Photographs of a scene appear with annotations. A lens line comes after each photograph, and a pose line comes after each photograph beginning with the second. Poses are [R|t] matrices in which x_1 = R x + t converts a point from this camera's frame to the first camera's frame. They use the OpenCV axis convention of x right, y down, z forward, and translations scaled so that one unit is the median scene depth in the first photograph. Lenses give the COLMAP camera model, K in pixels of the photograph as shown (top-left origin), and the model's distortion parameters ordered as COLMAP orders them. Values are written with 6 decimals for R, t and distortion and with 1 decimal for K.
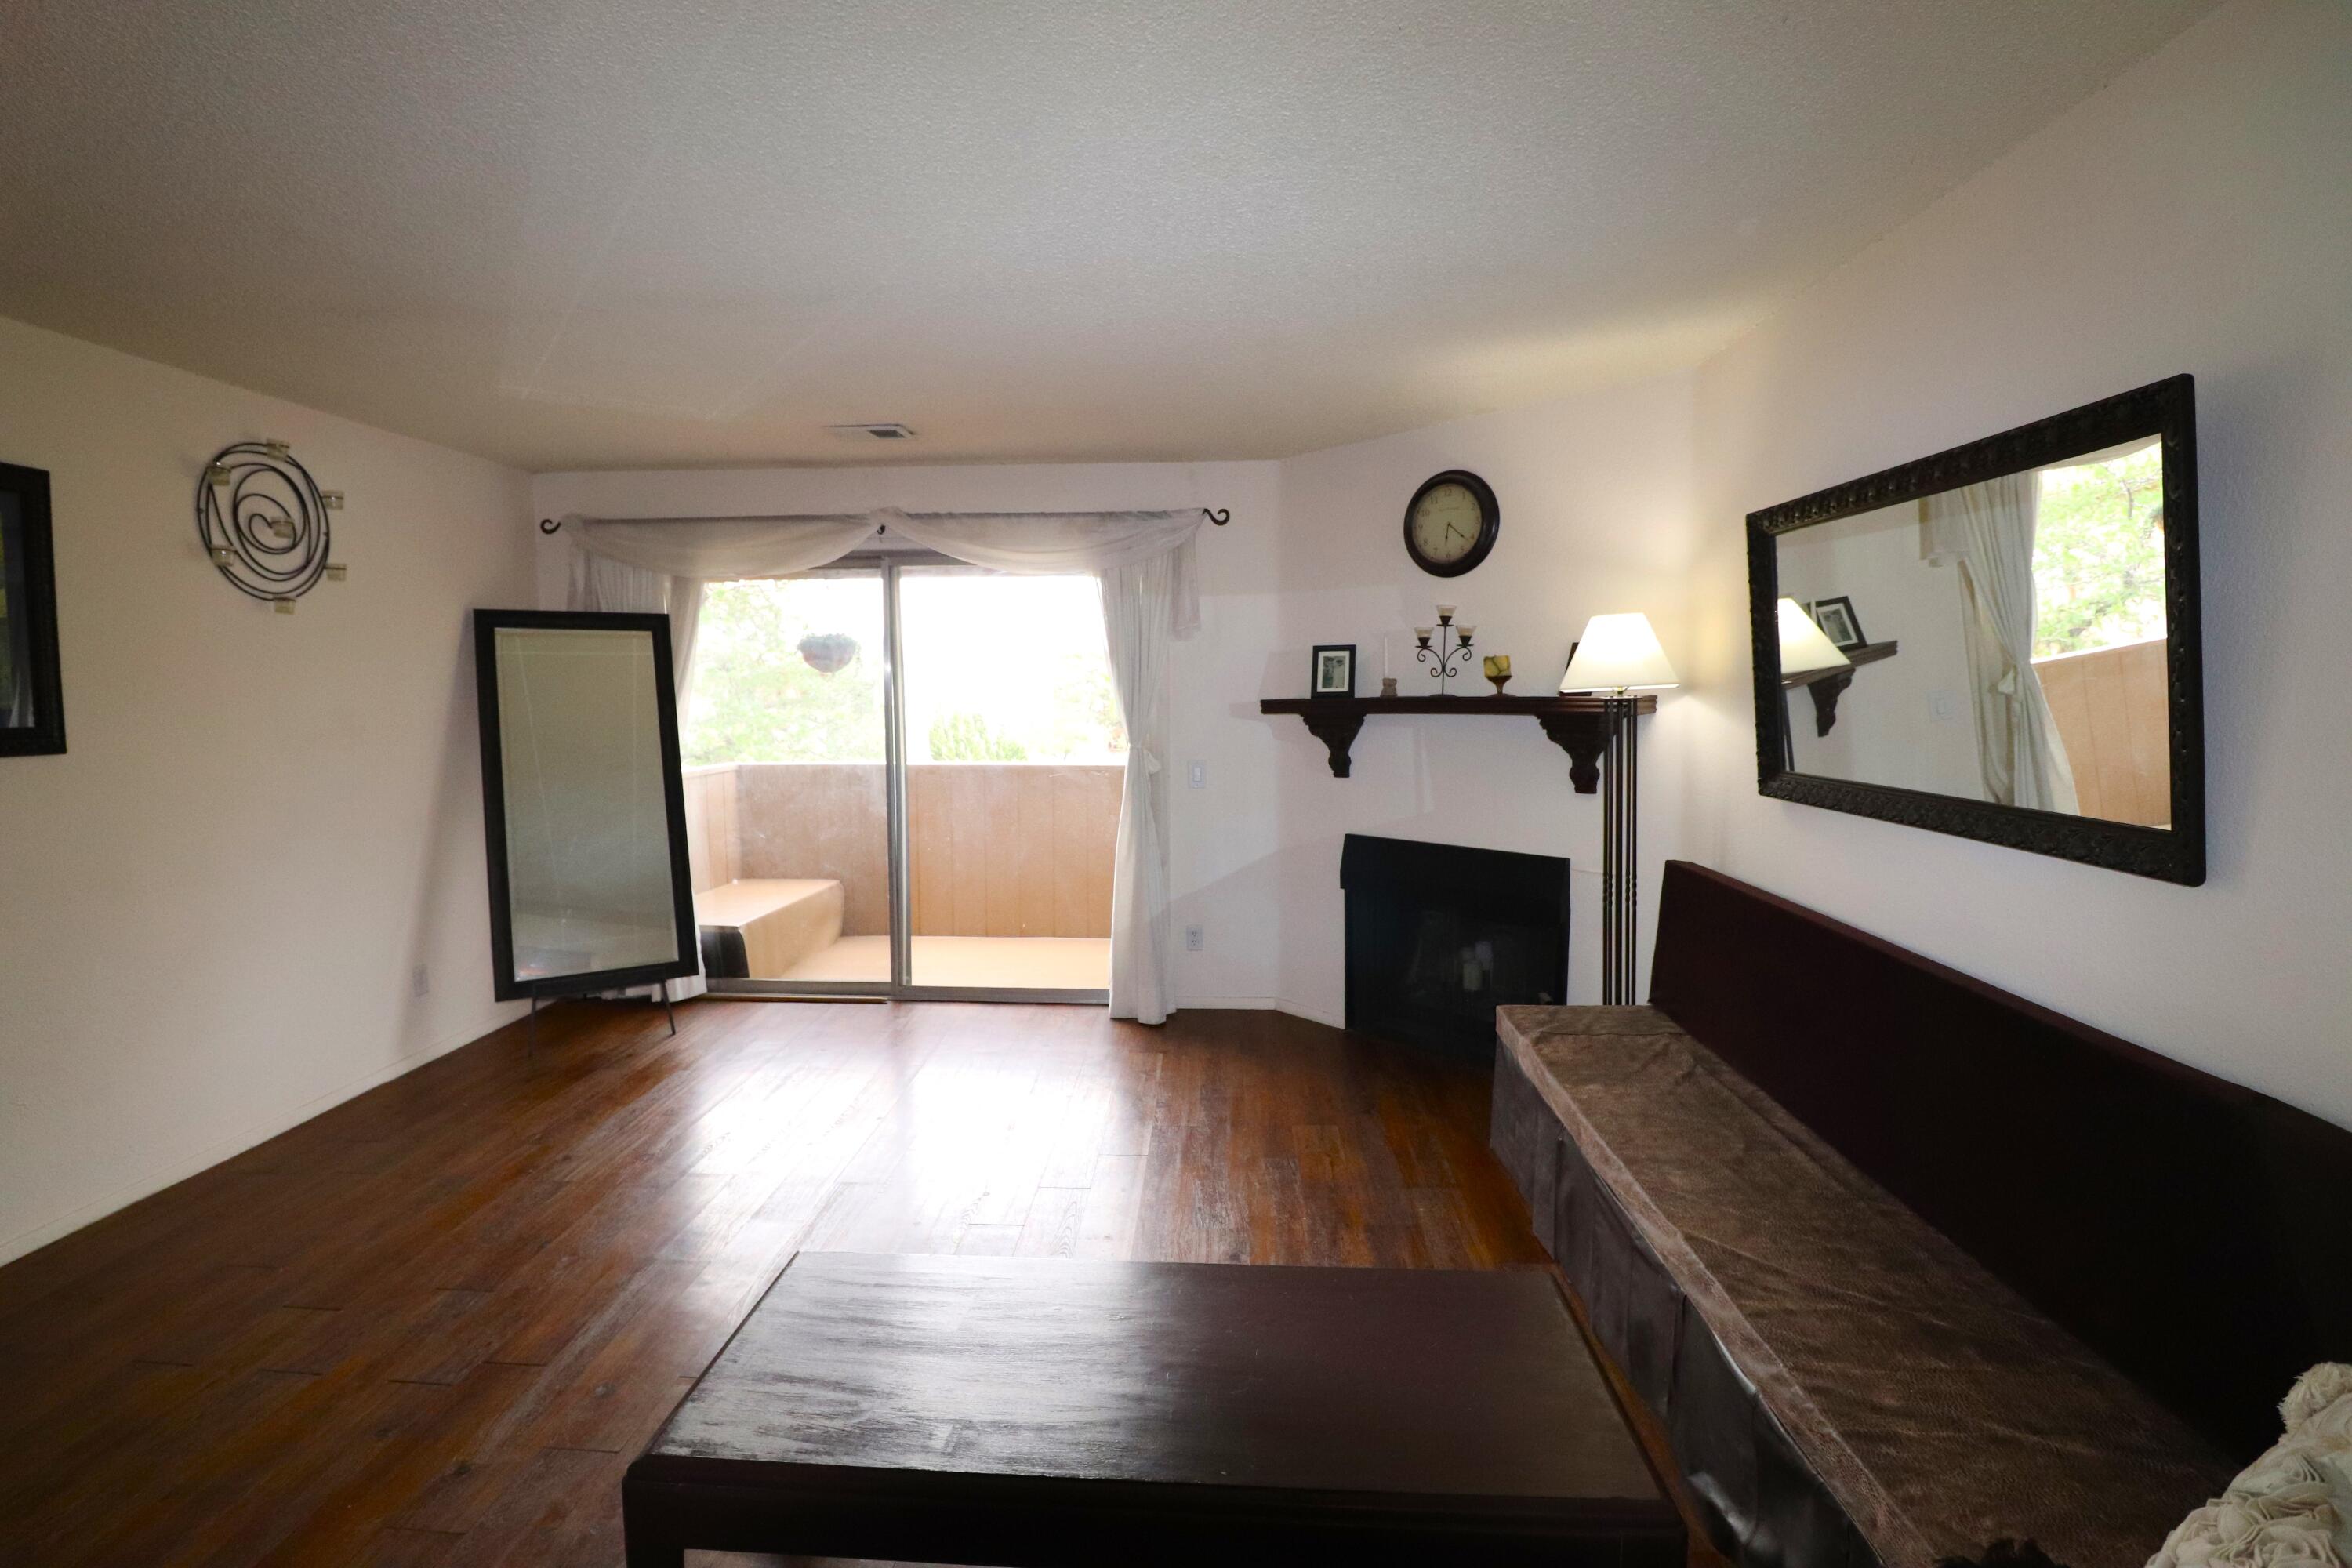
lens RADIAL K [[1110.6, 0, 1174.2], [0, 1110.6, 775.8], [0, 0, 1]] dist [-0.000879, -0.000119]
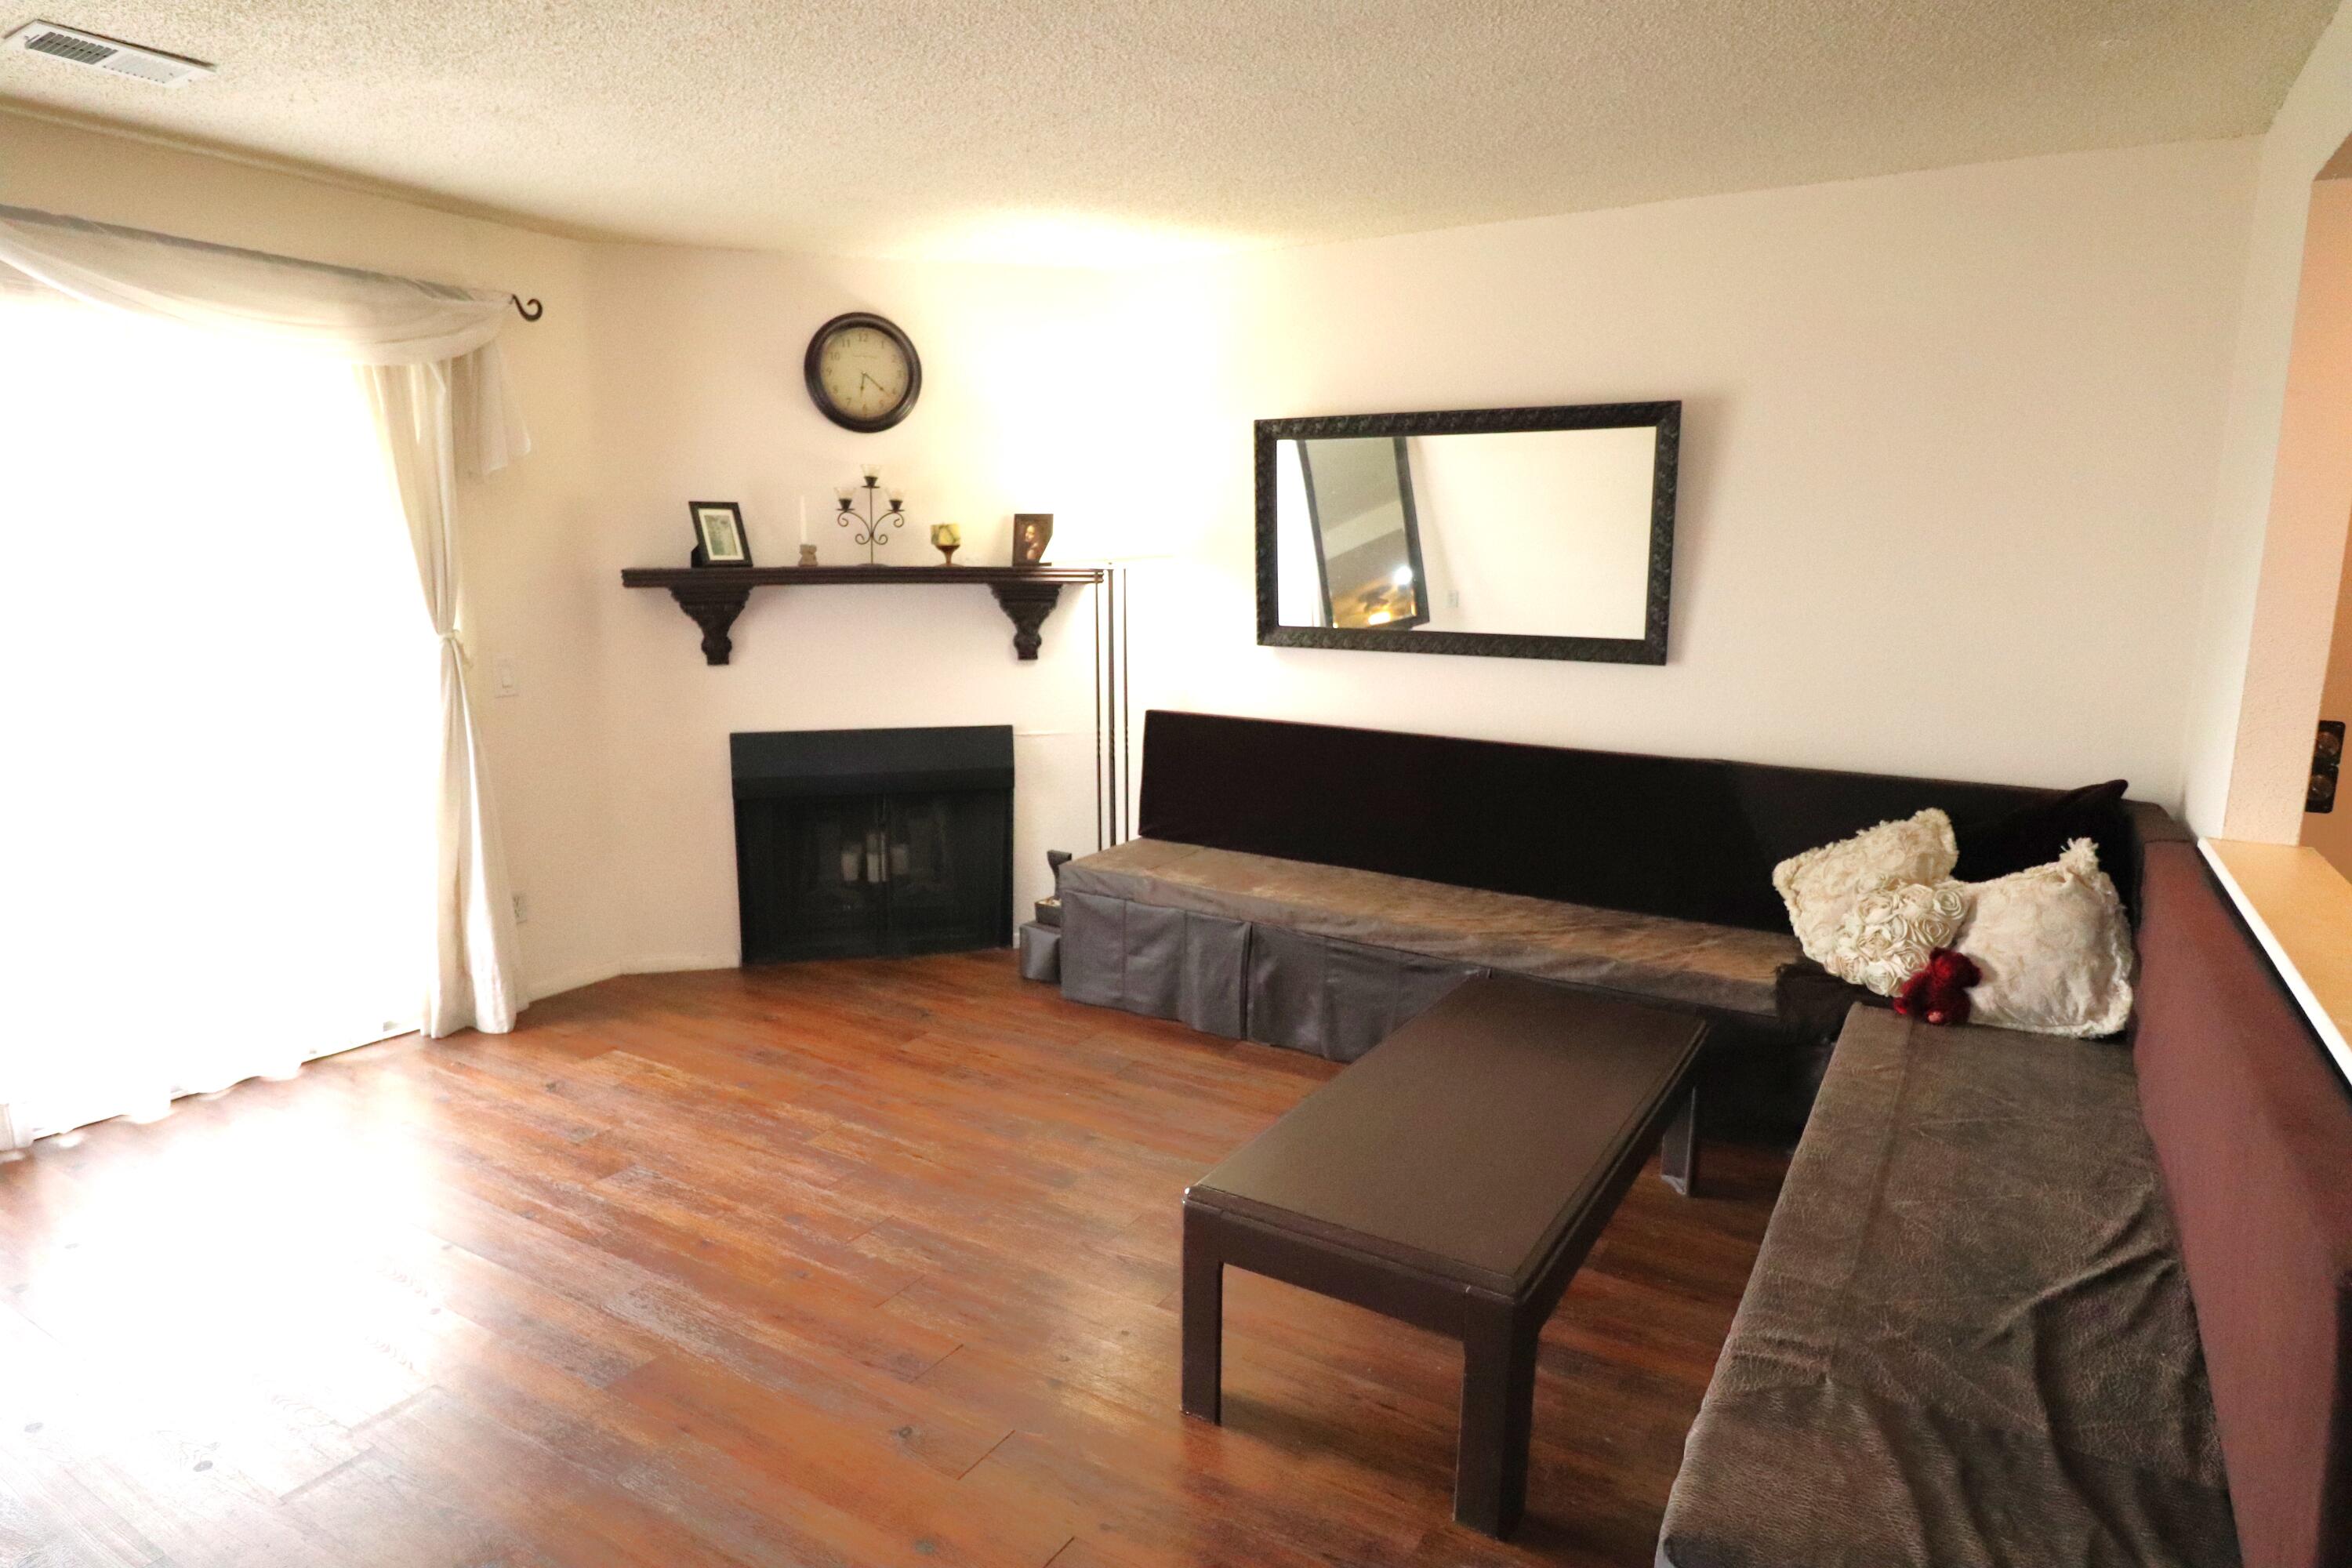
lens RADIAL K [[1369.9, 0, 1176.0], [0, 1369.9, 784.0], [0, 0, 1]] dist [0.001523, -0.000360]
pose [[0.462305, -0.134325, 0.876488, -0.650107], [0.060331, 0.990934, 0.120042, -0.013997], [-0.884666, -0.002616, 0.466218, 0.252074]]
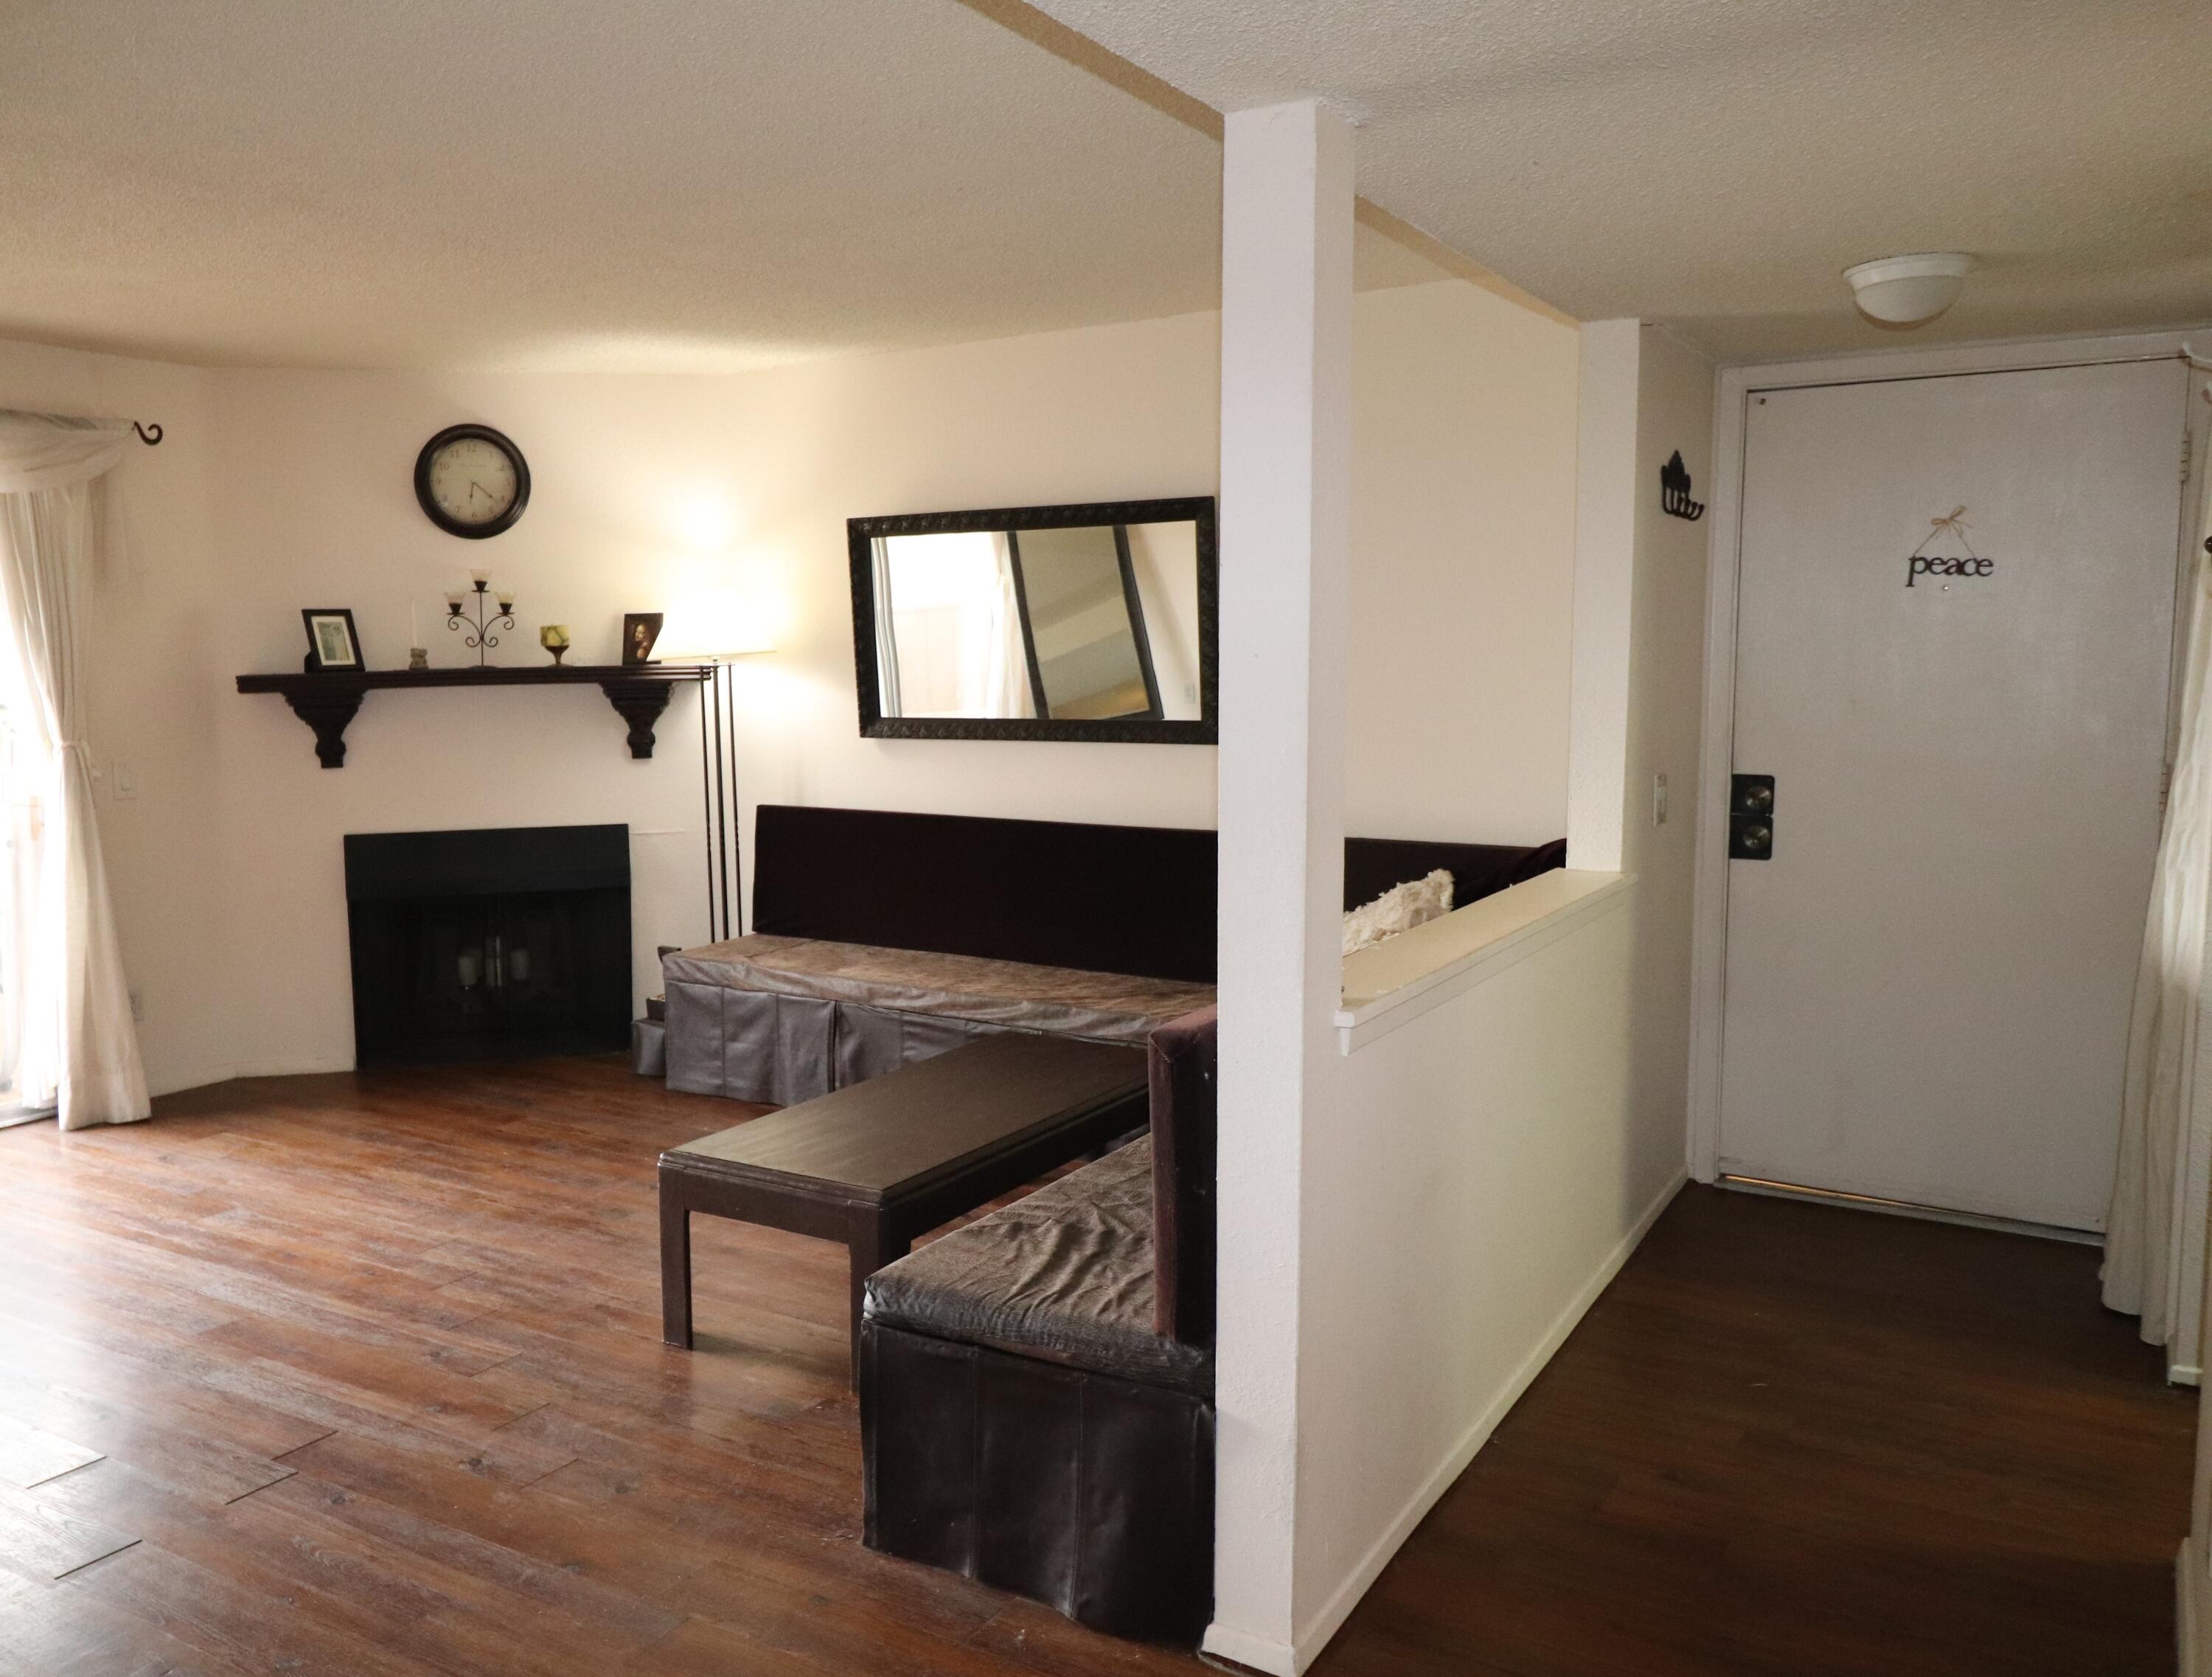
lens RADIAL K [[1805.0, 0, 940.4], [0, 1805.0, 844.3], [0, 0, 1]] dist [0.014764, 0.006199]
pose [[0.488610, -0.089348, 0.867915, -0.890694], [0.080913, 0.995096, 0.056889, 0.020143], [-0.868742, 0.042429, 0.493444, -0.071402]]
